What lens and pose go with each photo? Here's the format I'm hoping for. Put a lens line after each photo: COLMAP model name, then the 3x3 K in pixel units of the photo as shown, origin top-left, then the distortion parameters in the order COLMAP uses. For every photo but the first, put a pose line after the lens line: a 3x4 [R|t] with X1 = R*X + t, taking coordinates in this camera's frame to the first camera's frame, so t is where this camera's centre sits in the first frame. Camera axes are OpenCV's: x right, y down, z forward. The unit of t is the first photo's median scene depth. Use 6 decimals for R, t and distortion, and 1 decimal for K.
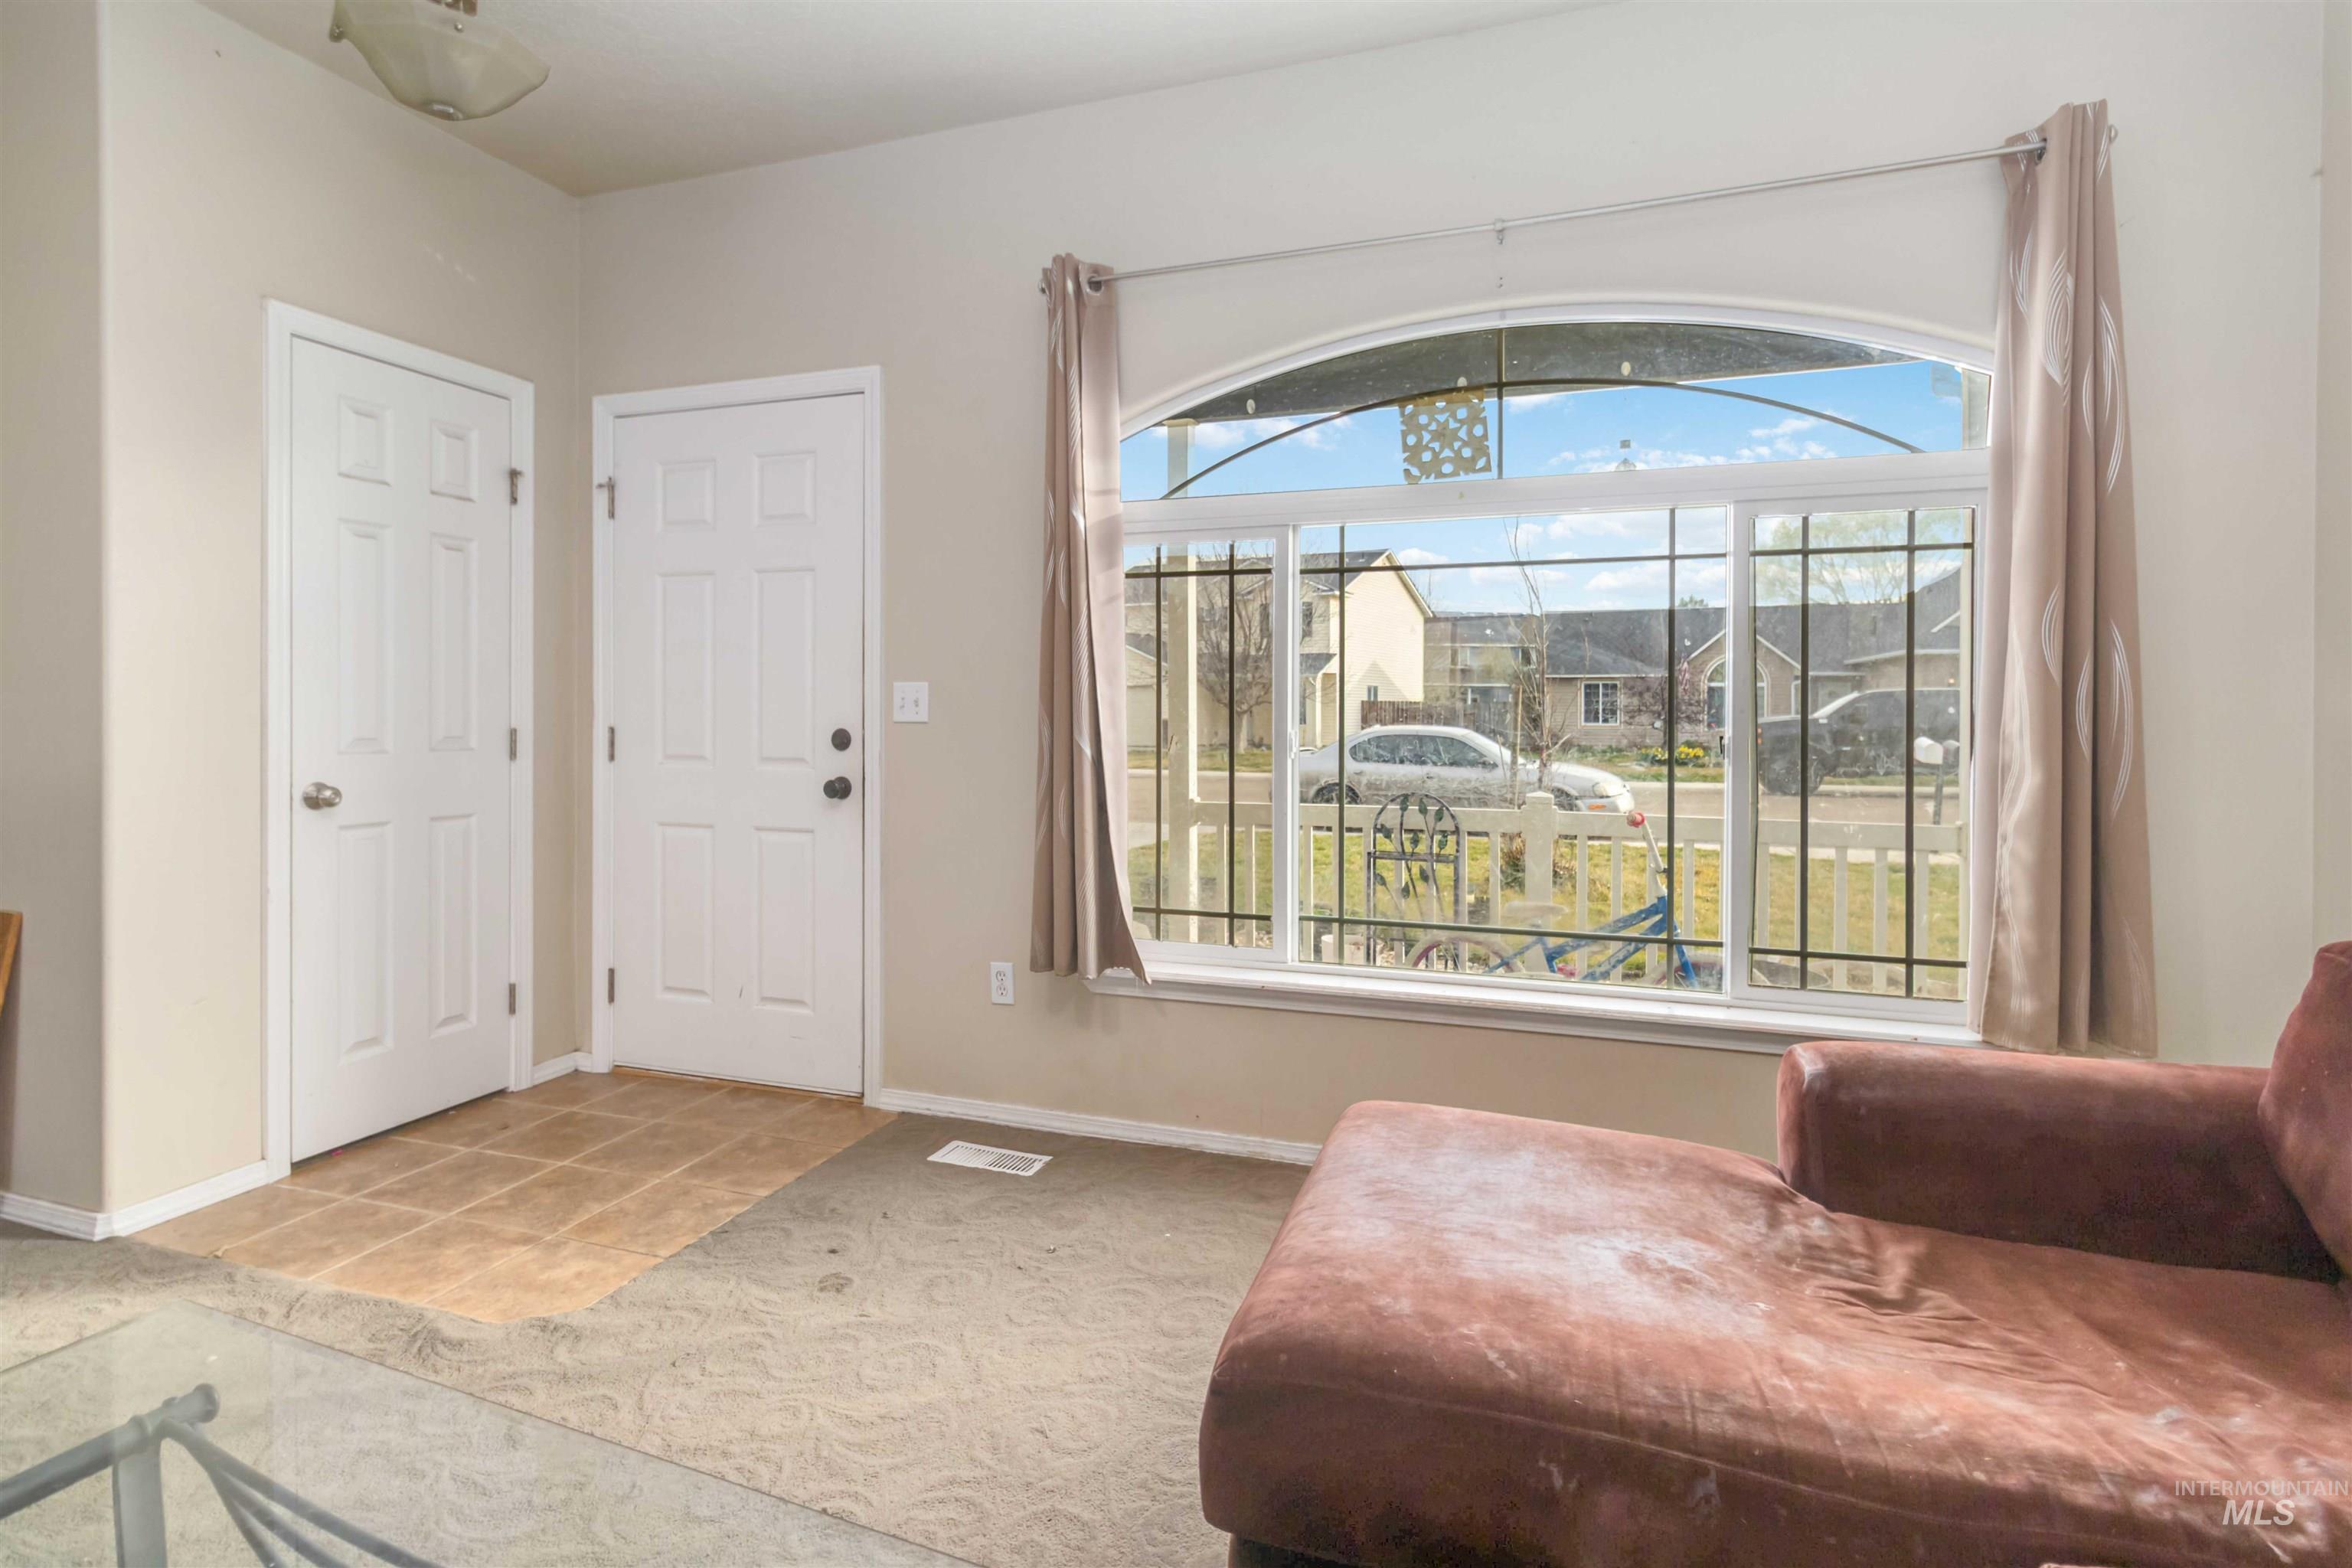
lens RADIAL K [[1149.5, 0, 1178.6], [0, 1149.5, 718.4], [0, 0, 1]] dist [0.000121, 0.000525]
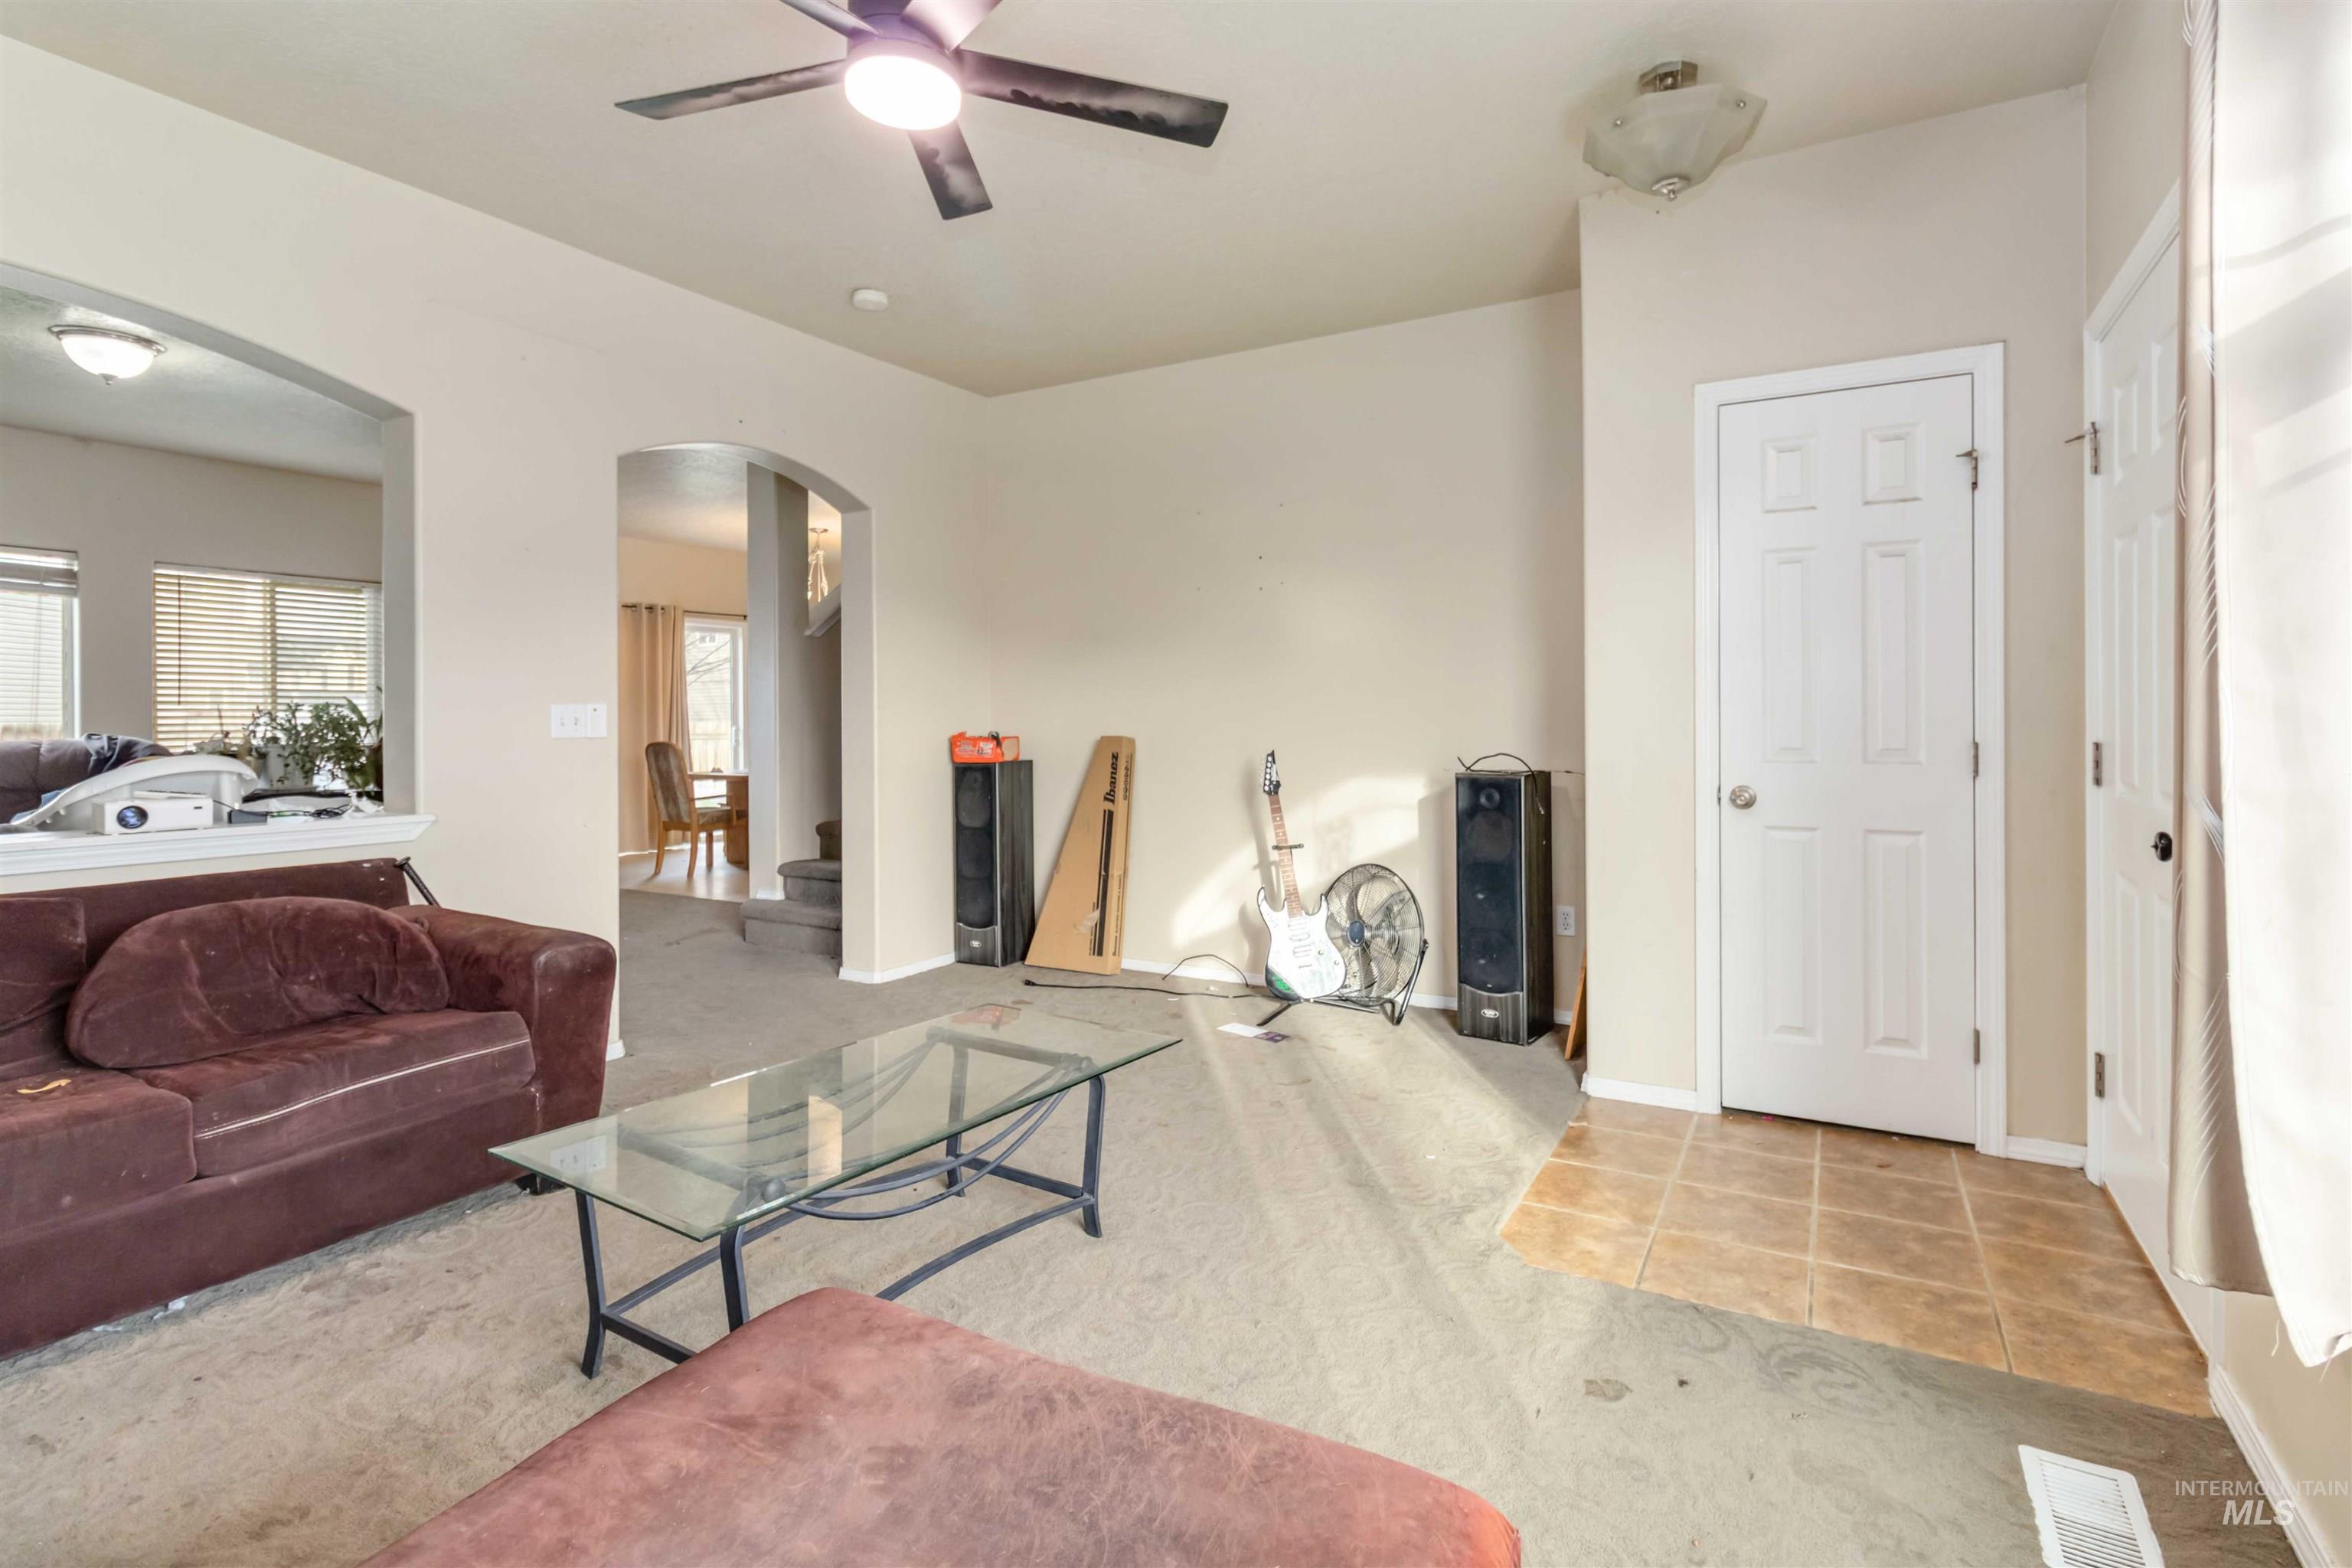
lens RADIAL K [[1136.2, 0, 1179.1], [0, 1136.2, 712.2], [0, 0, 1]] dist [-0.000650, 0.001104]
pose [[-0.195052, -0.005266, -0.980779, 0.477911], [-0.001279, 0.999986, -0.005115, -0.010759], [0.980792, 0.000257, -0.195056, 0.671156]]
